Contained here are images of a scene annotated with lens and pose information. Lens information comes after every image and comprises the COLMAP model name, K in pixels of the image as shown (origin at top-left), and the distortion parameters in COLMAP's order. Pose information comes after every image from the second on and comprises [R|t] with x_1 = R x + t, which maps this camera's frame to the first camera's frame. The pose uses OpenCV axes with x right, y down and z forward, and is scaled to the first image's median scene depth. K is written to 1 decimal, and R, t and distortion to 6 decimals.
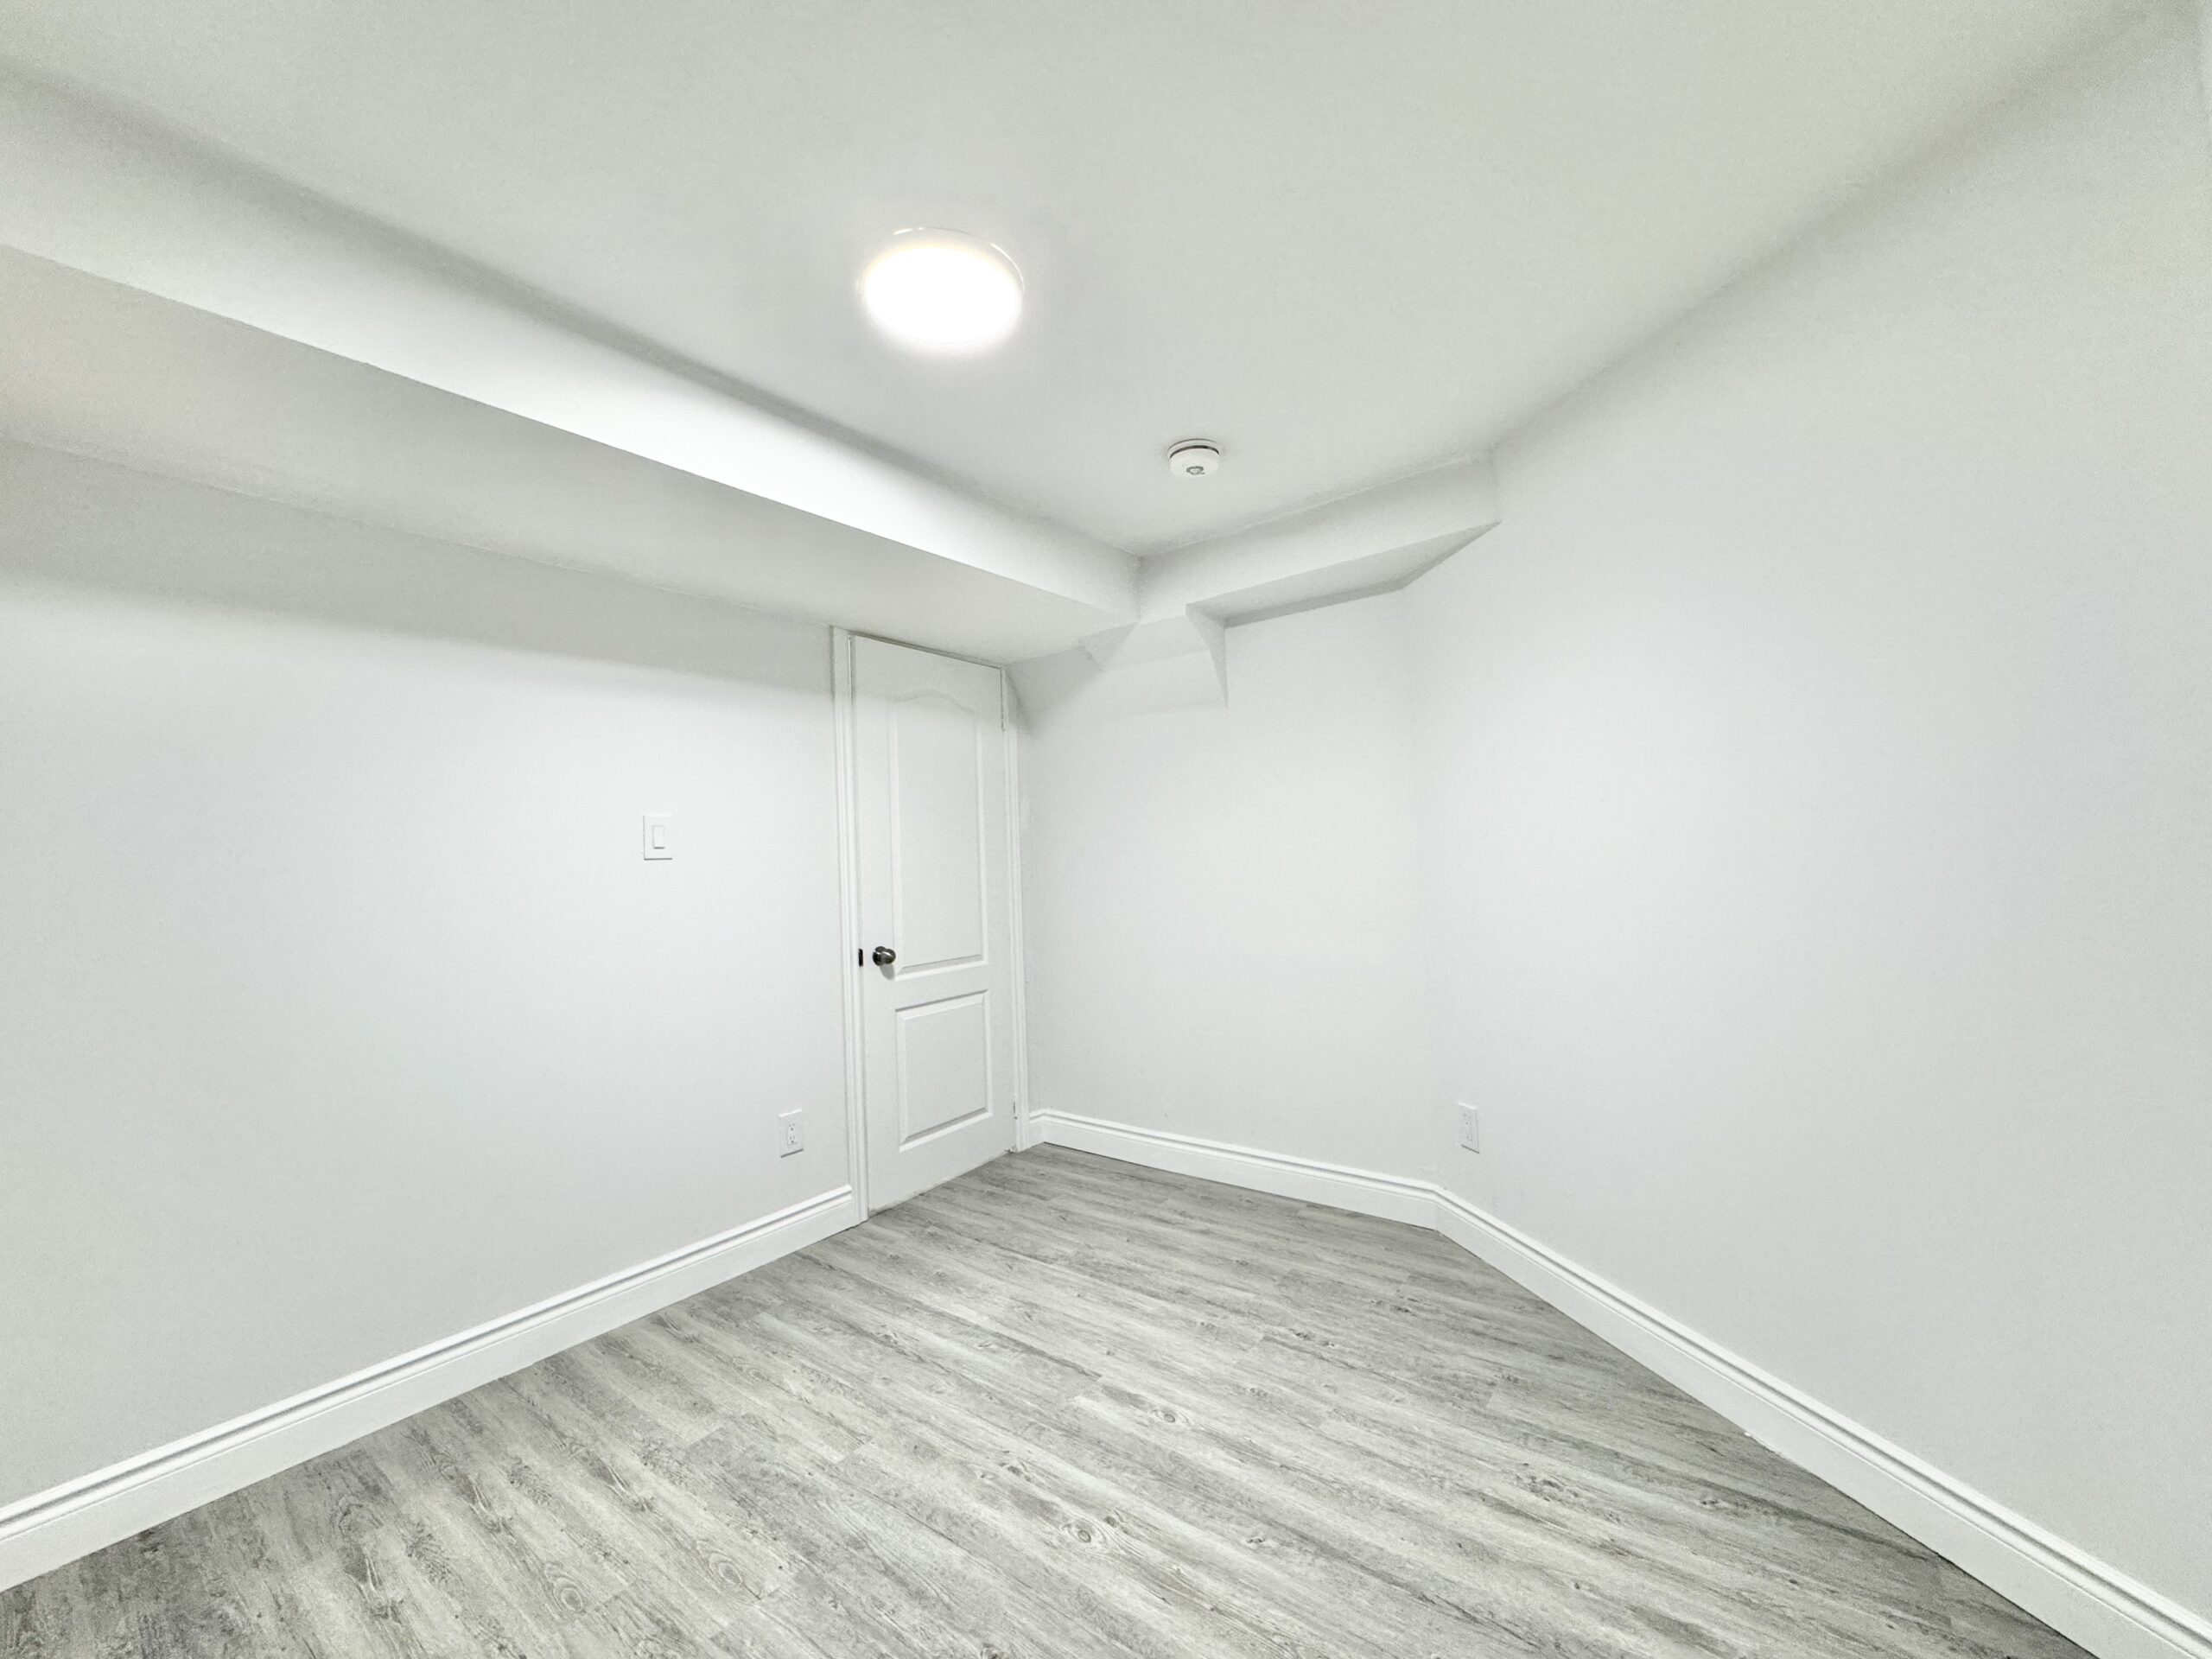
lens RADIAL K [[869.7, 0, 1111.9], [0, 869.7, 829.7], [0, 0, 1]] dist [-0.001058, -0.000040]
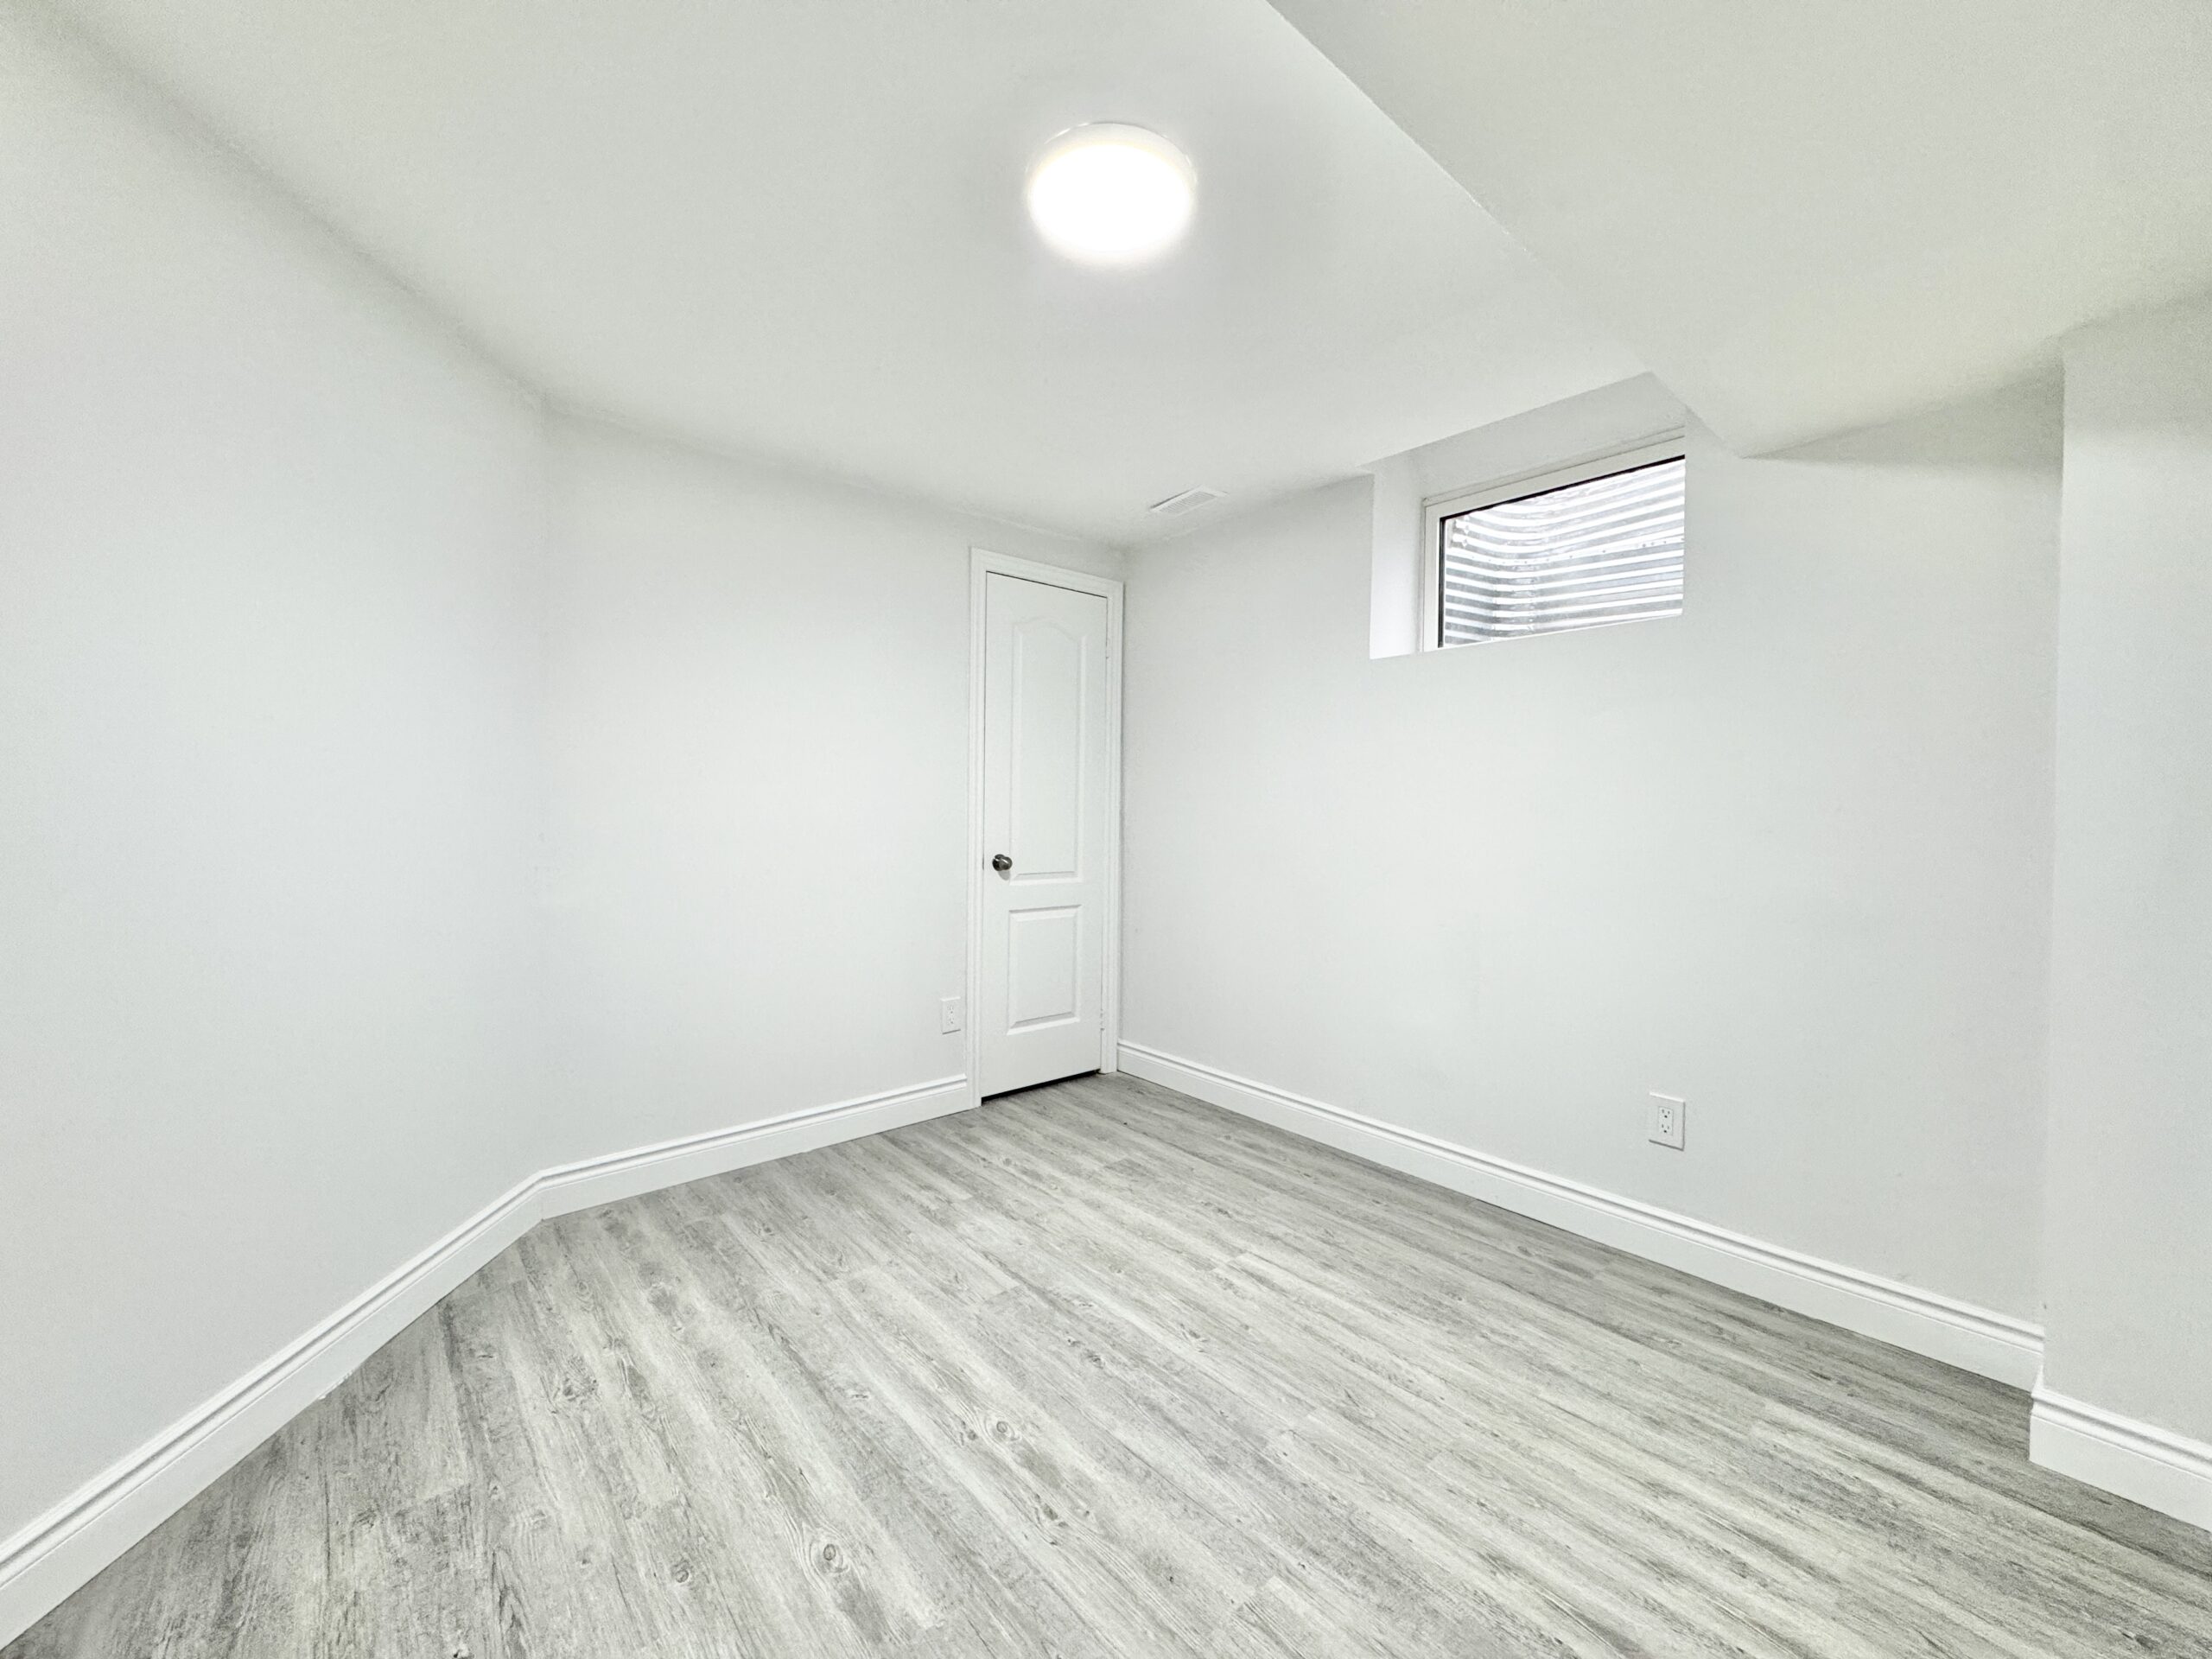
lens RADIAL K [[869.7, 0, 1119.5], [0, 869.7, 820.4], [0, 0, 1]] dist [-0.001058, -0.000040]
pose [[-0.980163, 0.024372, 0.196688, -0.380276], [0.019610, 0.999466, -0.026126, 0.098843], [-0.197220, -0.021751, -0.980118, 1.933539]]
